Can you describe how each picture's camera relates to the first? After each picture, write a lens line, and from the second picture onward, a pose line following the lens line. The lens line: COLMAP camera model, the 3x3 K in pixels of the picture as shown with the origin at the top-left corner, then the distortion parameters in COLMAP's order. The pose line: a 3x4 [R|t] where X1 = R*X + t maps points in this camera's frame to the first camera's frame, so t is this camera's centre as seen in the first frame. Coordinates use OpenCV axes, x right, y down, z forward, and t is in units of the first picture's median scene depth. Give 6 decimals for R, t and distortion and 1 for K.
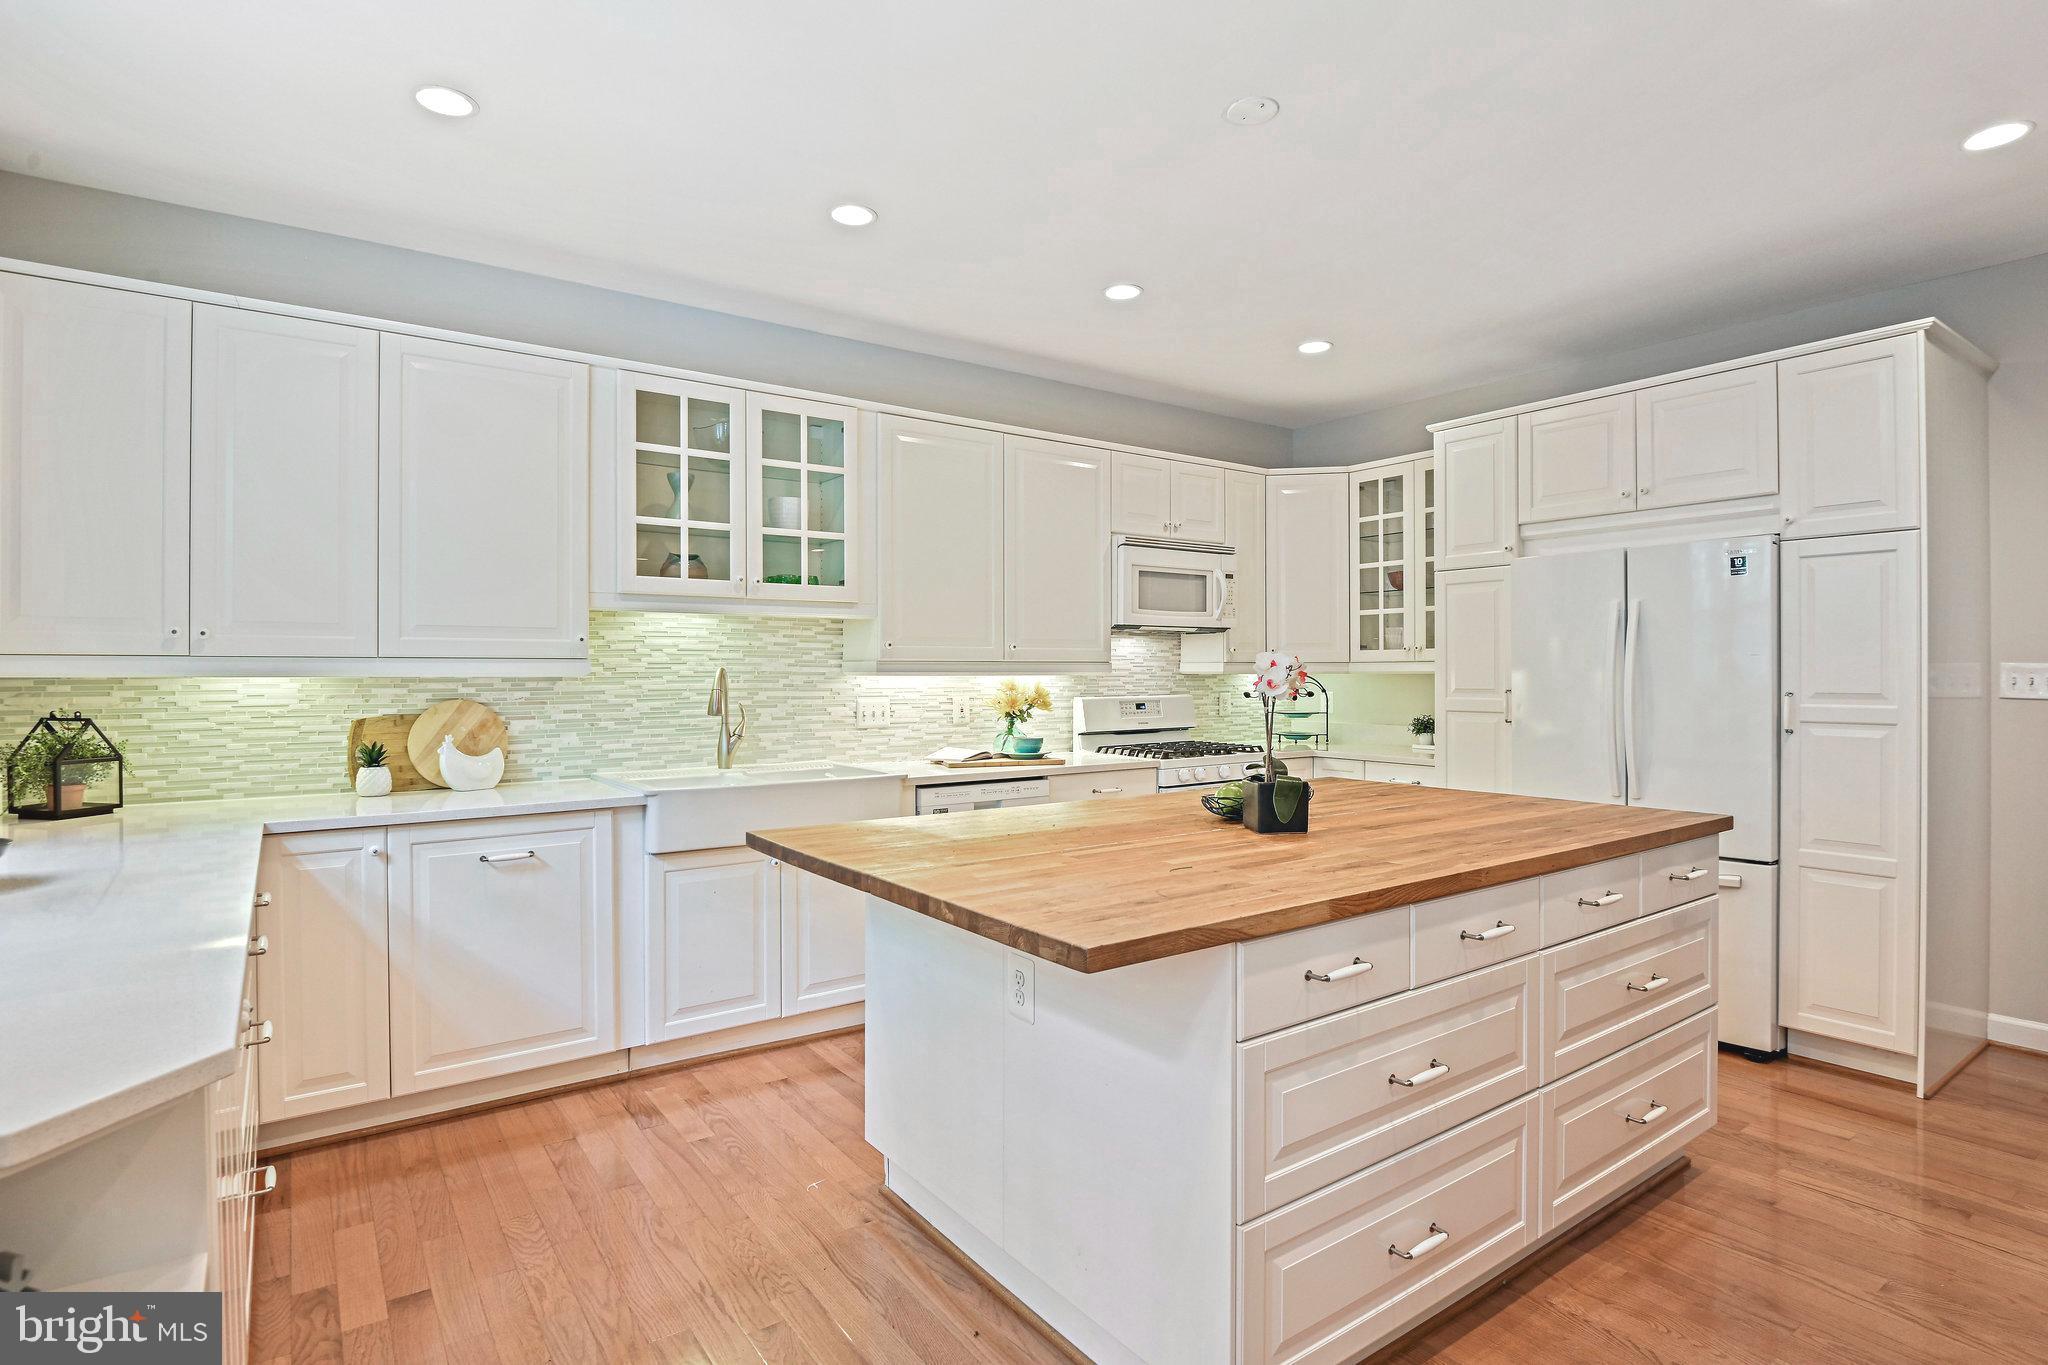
lens RADIAL K [[1024.9, 0, 1021.1], [0, 1024.9, 676.3], [0, 0, 1]] dist [-0.014021, -0.001672]
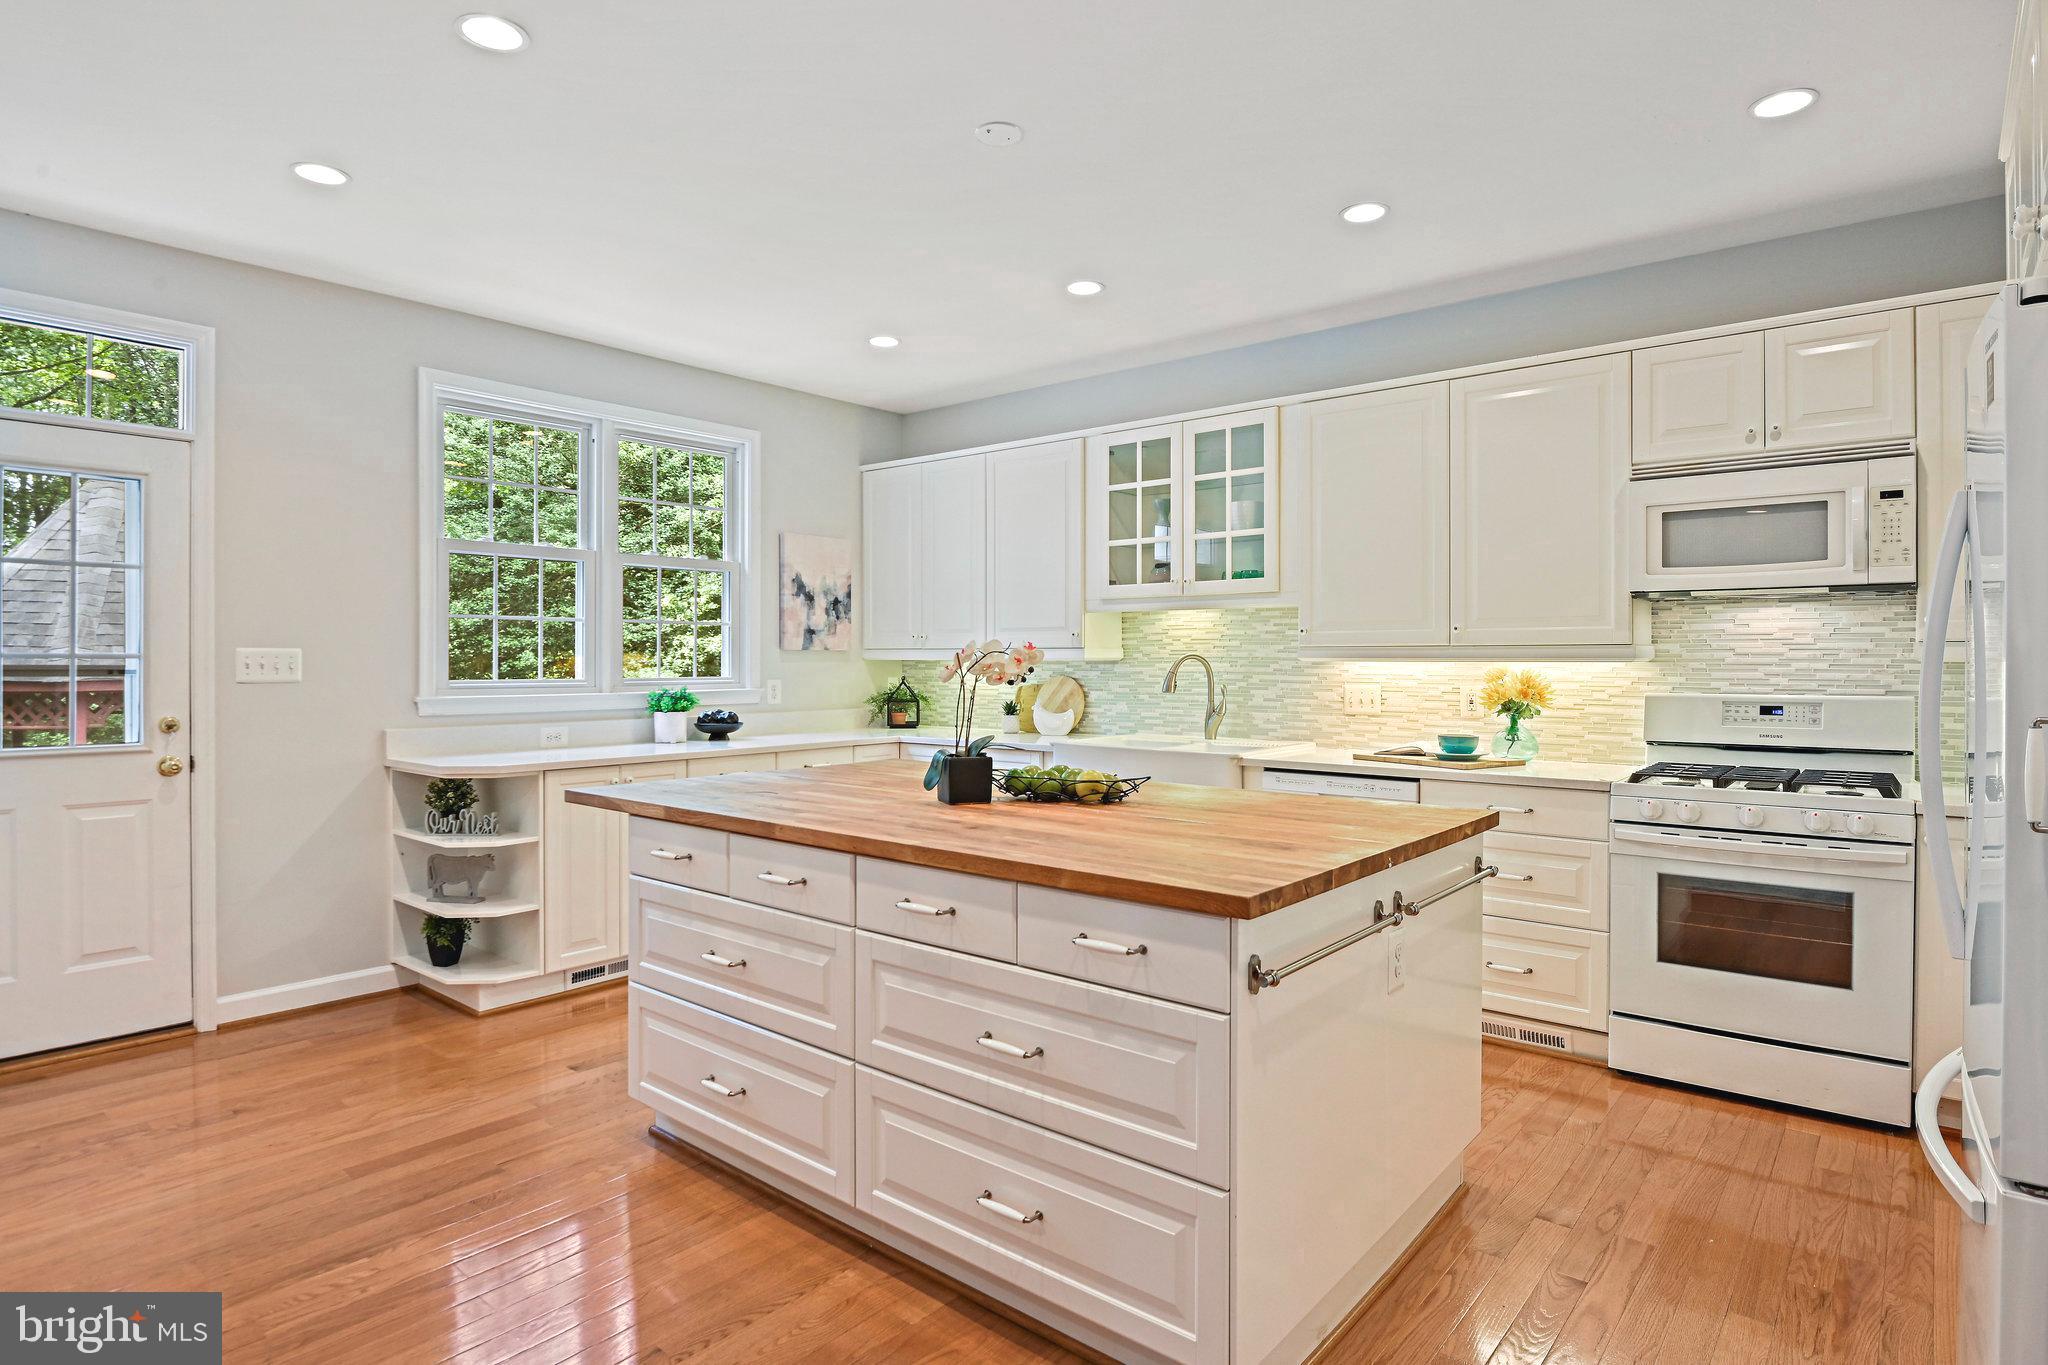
lens RADIAL K [[1093.0, 0, 1033.6], [0, 1093.0, 665.6], [0, 0, 1]] dist [-0.012066, 0.000550]
pose [[0.252088, 0.008233, -0.967669, 0.892012], [-0.004088, 0.999964, 0.007443, -0.003605], [0.967696, 0.002080, 0.252113, 0.492381]]
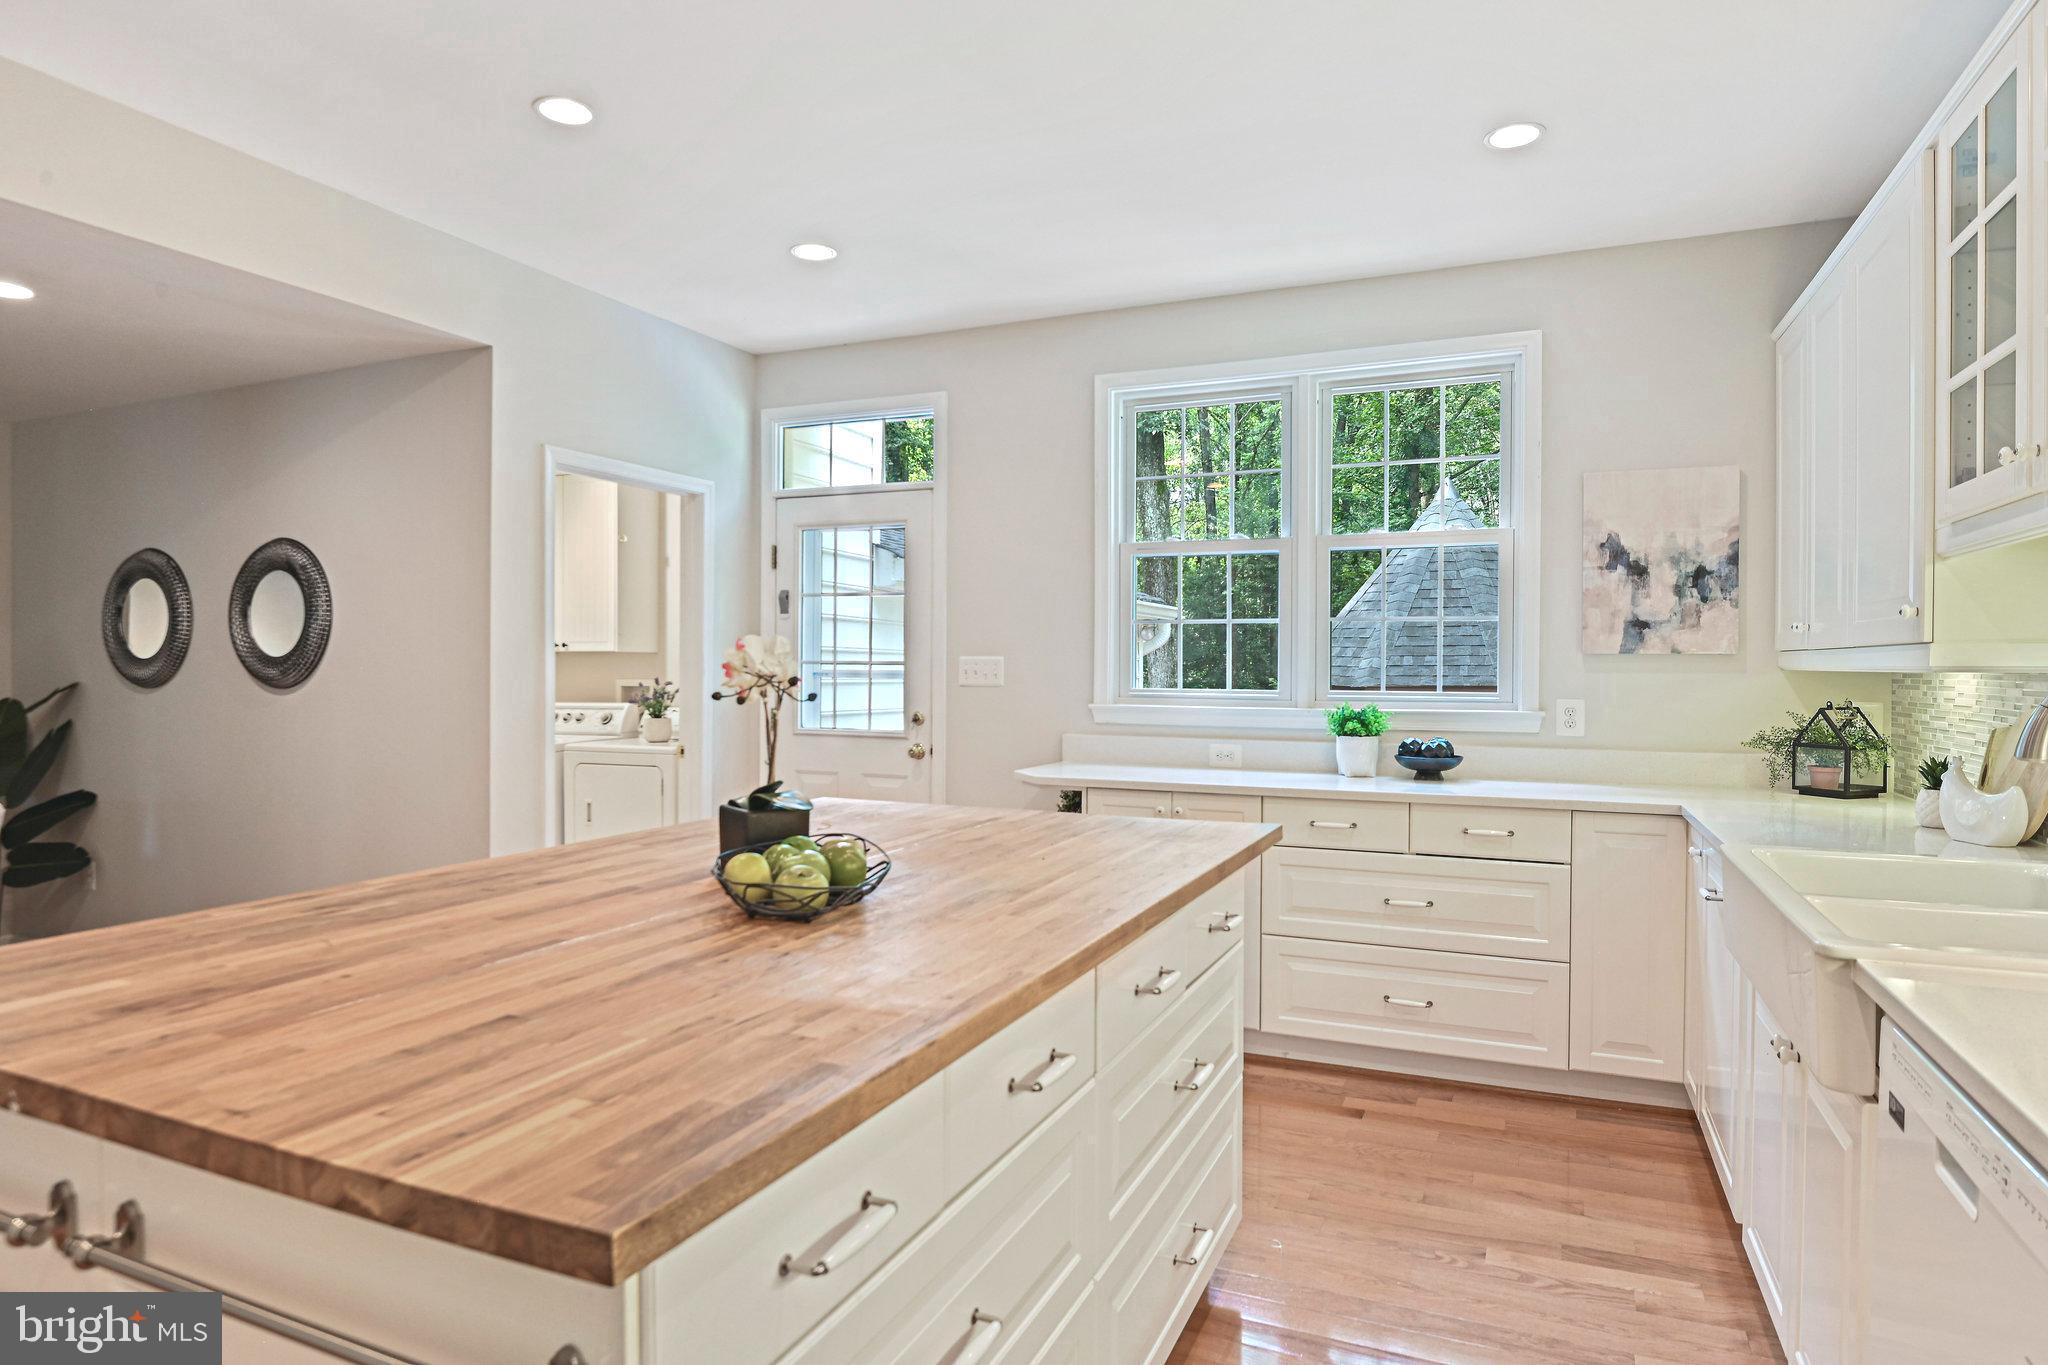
lens RADIAL K [[1179.1, 0, 1019.4], [0, 1179.1, 677.0], [0, 0, 1]] dist [-0.007533, -0.001072]
pose [[-0.867271, 0.005410, -0.497807, 0.329729], [-0.002699, 0.999875, 0.015568, -0.007112], [0.497829, 0.014846, -0.867148, 1.178134]]
